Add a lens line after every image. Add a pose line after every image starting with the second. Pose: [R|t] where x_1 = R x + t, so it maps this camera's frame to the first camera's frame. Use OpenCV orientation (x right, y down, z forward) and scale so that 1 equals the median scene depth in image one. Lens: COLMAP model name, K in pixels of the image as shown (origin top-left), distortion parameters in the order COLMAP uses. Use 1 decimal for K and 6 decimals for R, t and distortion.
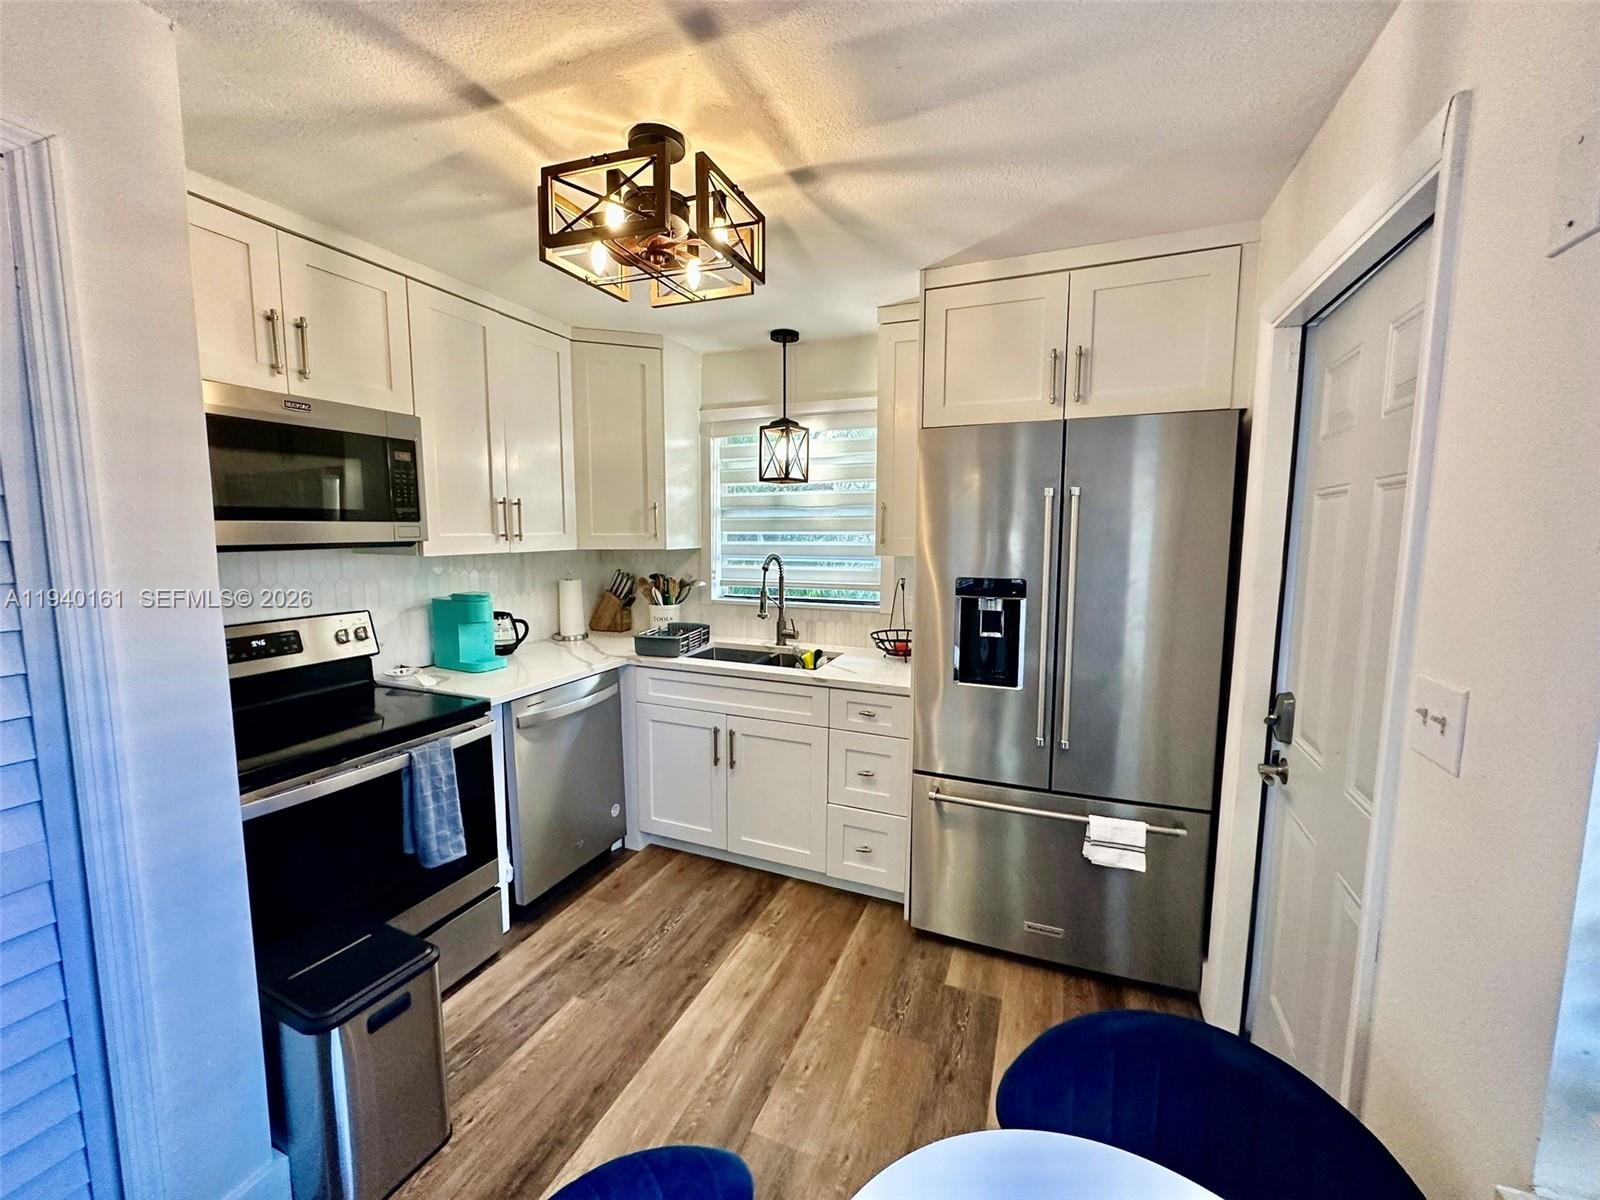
lens RADIAL K [[640.5, 0, 797.9], [0, 640.5, 599.0], [0, 0, 1]] dist [-0.002664, 0.000391]
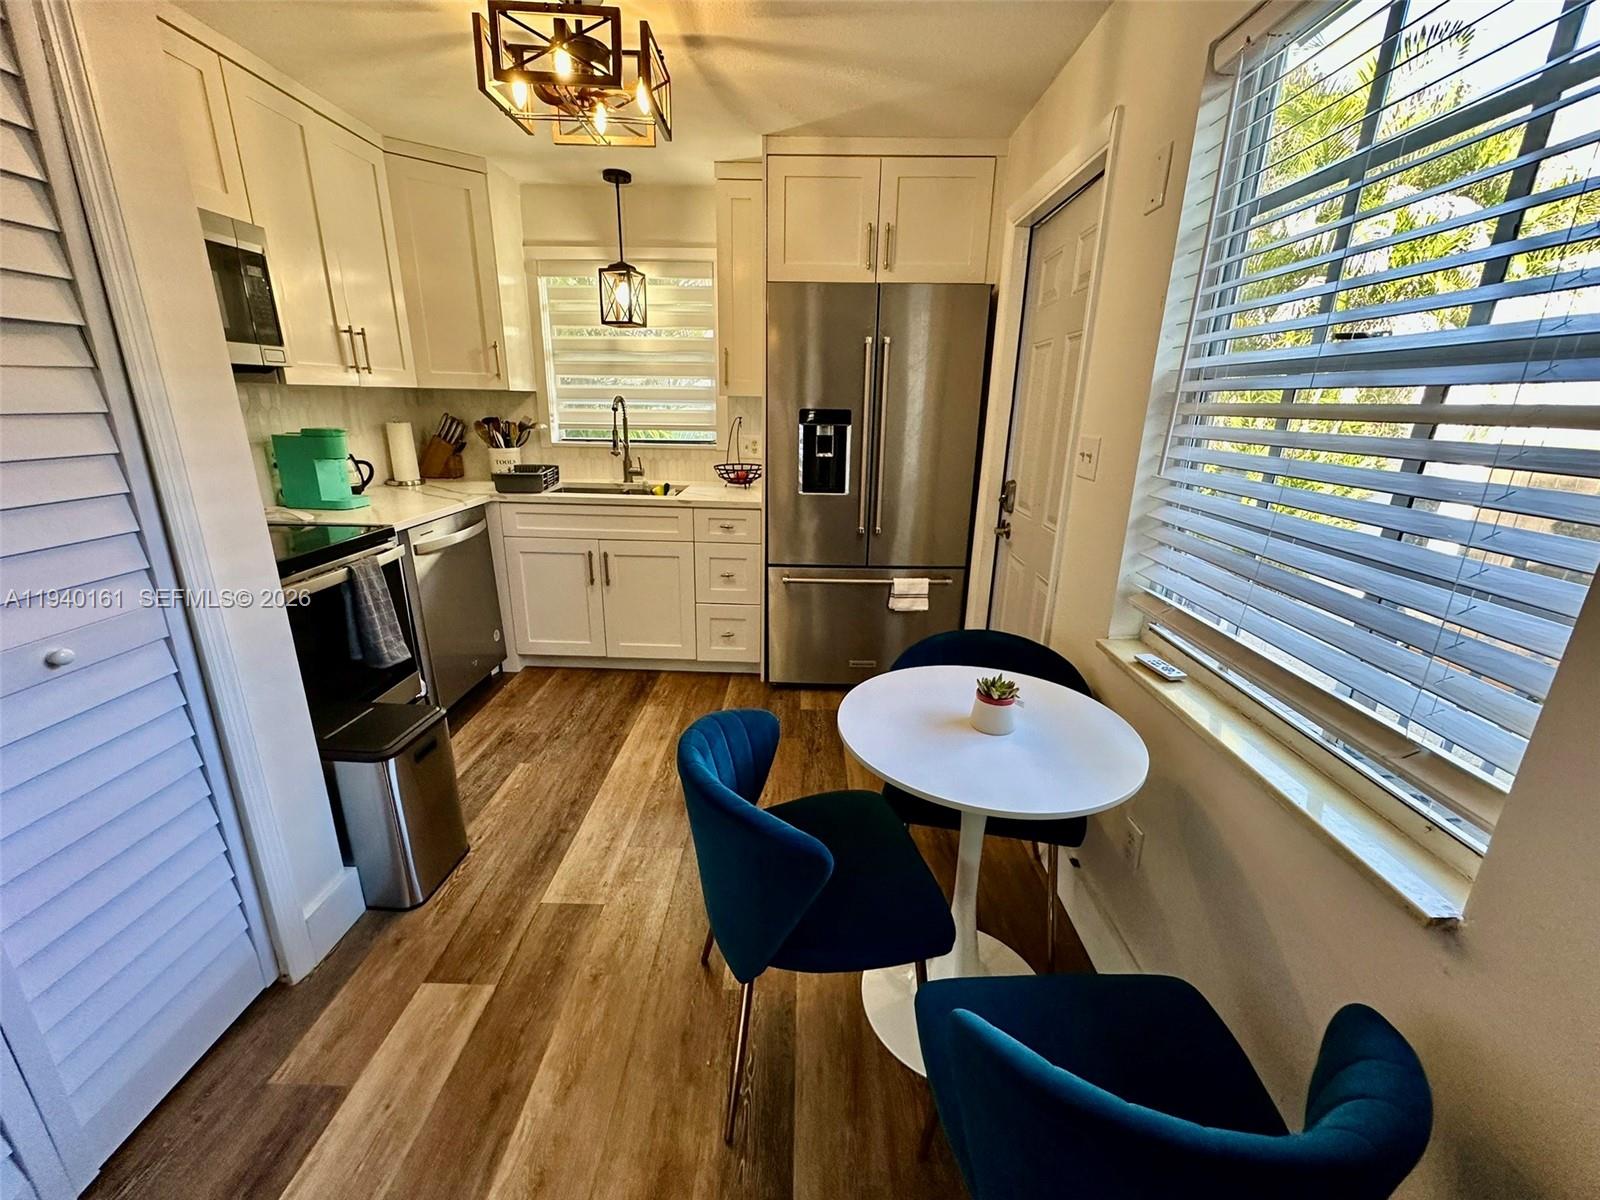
lens RADIAL K [[644.4, 0, 797.3], [0, 644.4, 596.8], [0, 0, 1]] dist [-0.000316, 0.000087]
pose [[0.930602, -0.095408, 0.353380, -0.214616], [0.026052, 0.980248, 0.196048, 0.070564], [-0.365104, -0.173236, 0.914706, -0.210411]]
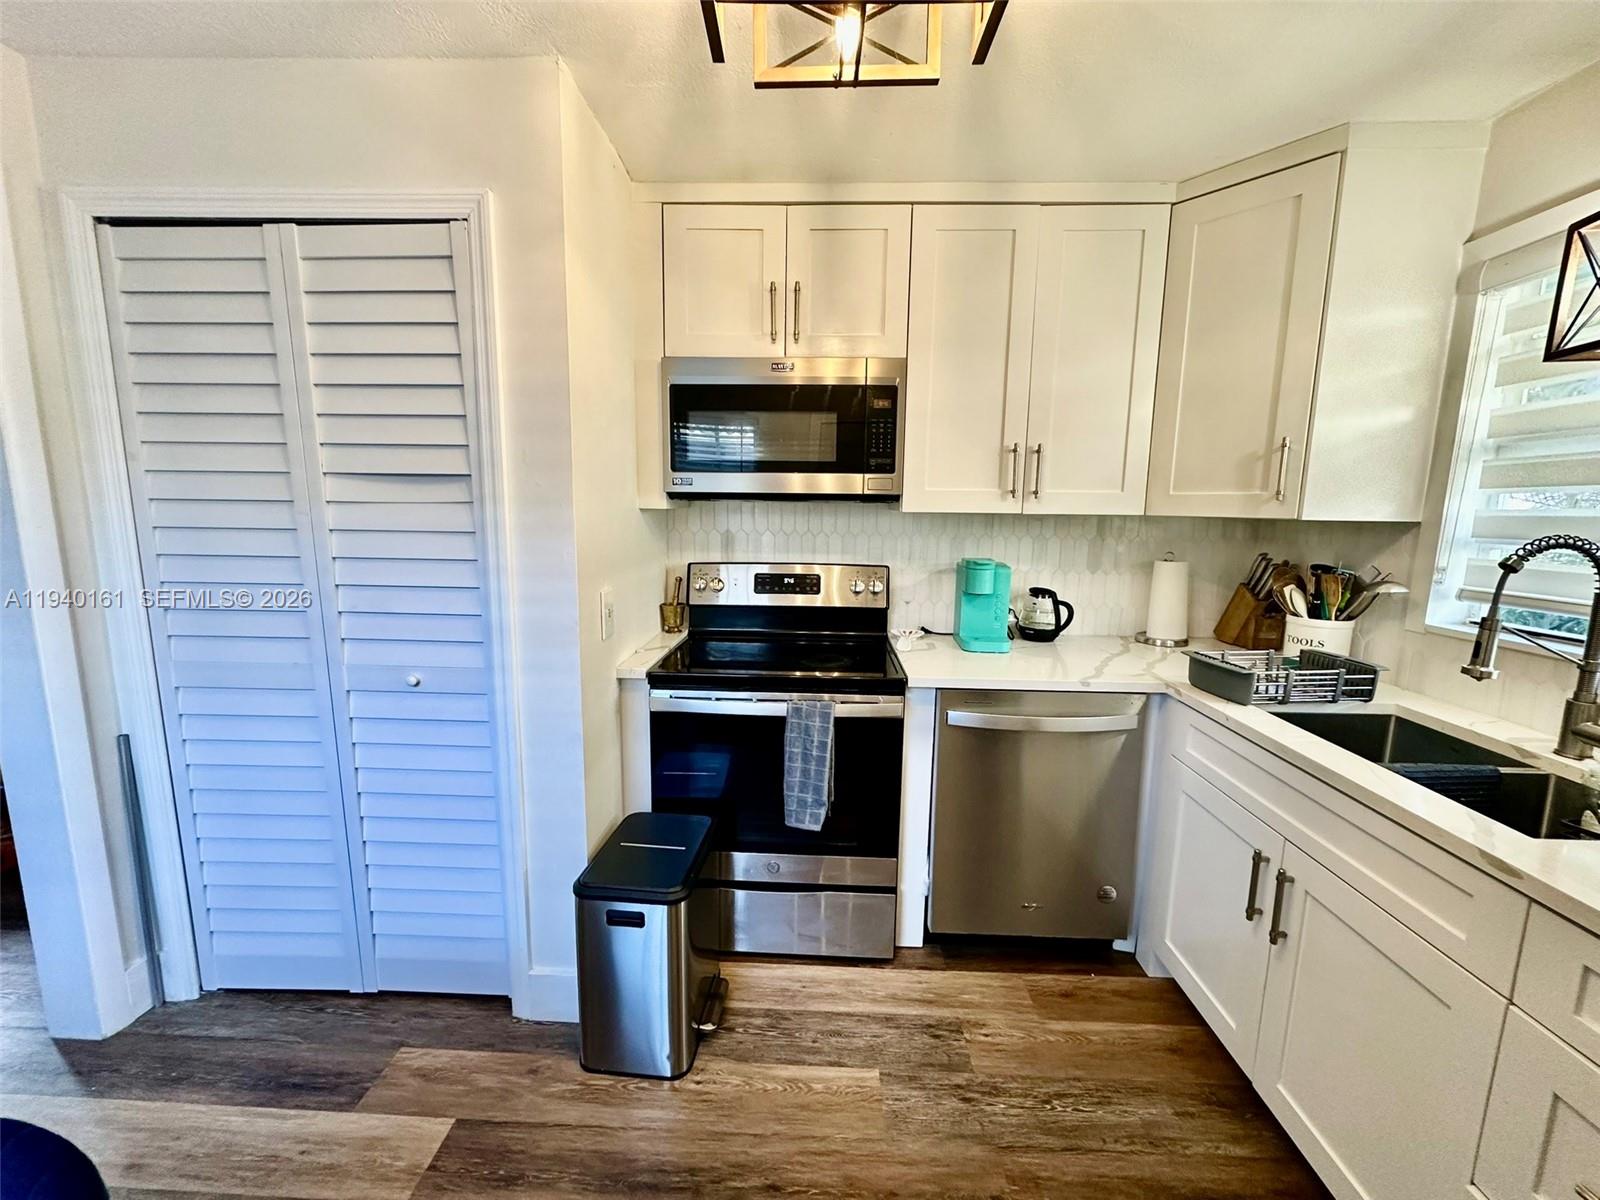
lens RADIAL K [[640.5, 0, 797.9], [0, 640.5, 599.0], [0, 0, 1]] dist [-0.002664, 0.000391]
pose [[0.343526, 0.137153, -0.929074, 0.220278], [-0.116410, 0.987868, 0.102789, -0.017214], [0.931901, 0.072843, 0.355324, 0.480234]]
